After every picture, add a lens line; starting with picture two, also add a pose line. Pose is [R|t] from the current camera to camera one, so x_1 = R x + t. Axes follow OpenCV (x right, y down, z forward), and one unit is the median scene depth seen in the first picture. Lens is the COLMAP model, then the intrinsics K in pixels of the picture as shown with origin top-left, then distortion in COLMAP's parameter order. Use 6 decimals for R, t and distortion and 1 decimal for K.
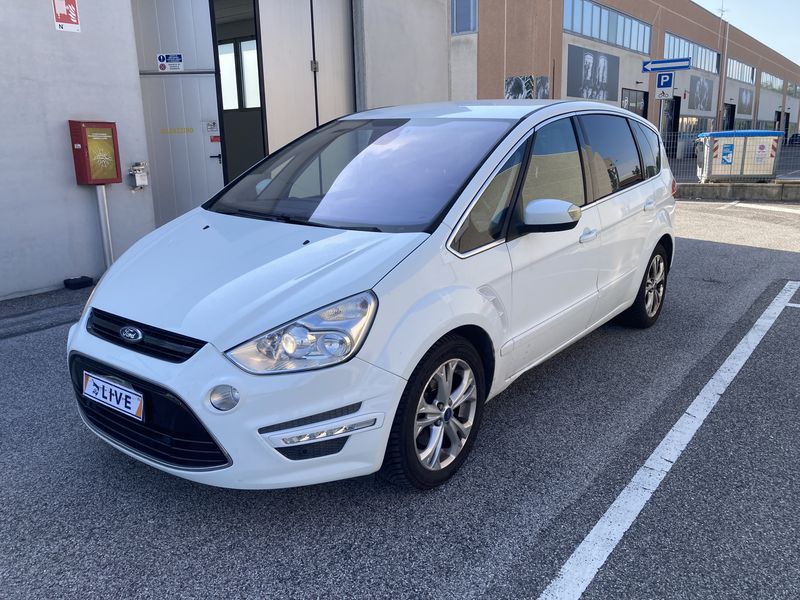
lens RADIAL K [[655.6, 0, 387.6], [0, 655.6, 302.2], [0, 0, 1]] dist [0.011947, -0.002107]
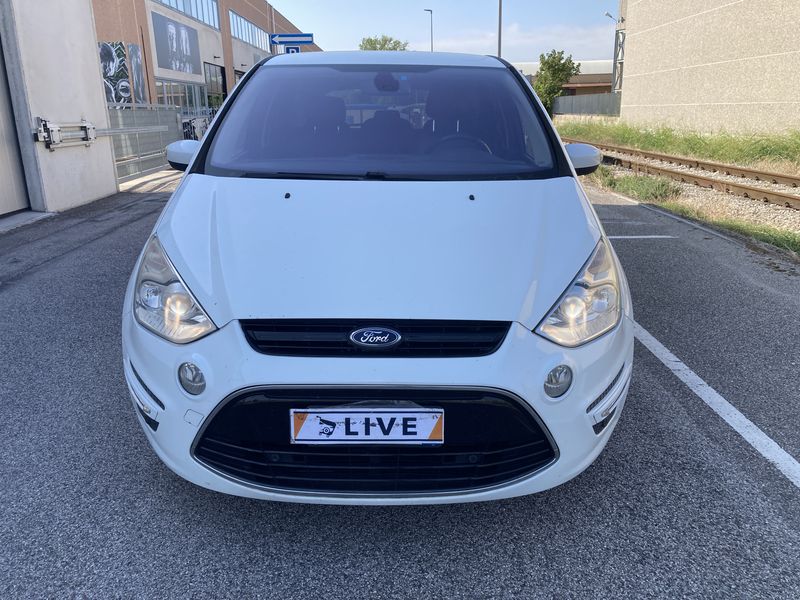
lens RADIAL K [[646.0, 0, 402.8], [0, 646.0, 300.4], [0, 0, 1]] dist [0.061887, -0.075870]
pose [[0.797381, -0.168463, 0.579485, -0.662109], [0.149030, 0.985475, 0.081422, -0.038880], [-0.584784, 0.021437, 0.810905, 0.345337]]
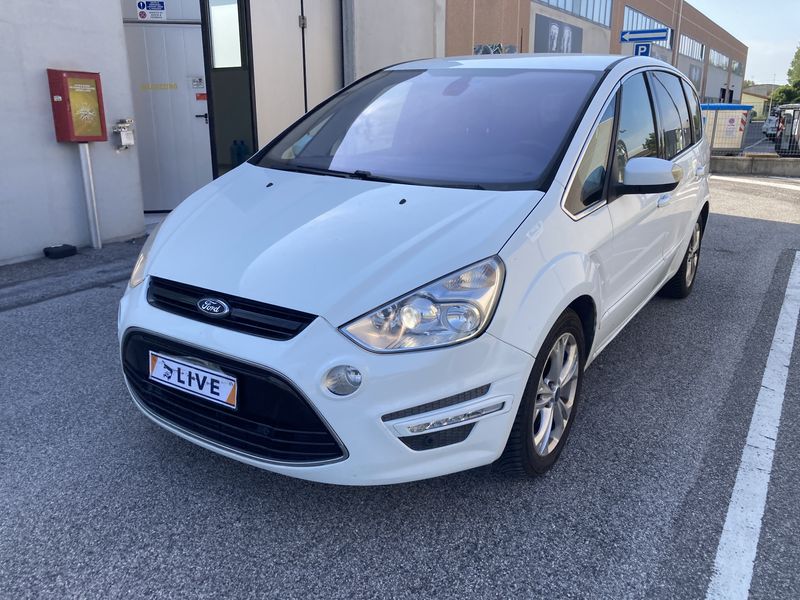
lens RADIAL K [[657.6, 0, 399.6], [0, 657.6, 298.1], [0, 0, 1]] dist [0.020040, -0.006766]
pose [[0.996047, -0.004456, 0.088715, -0.193461], [0.001279, 0.999357, 0.035829, 0.005789], [-0.088818, -0.035573, 0.995412, 0.113046]]
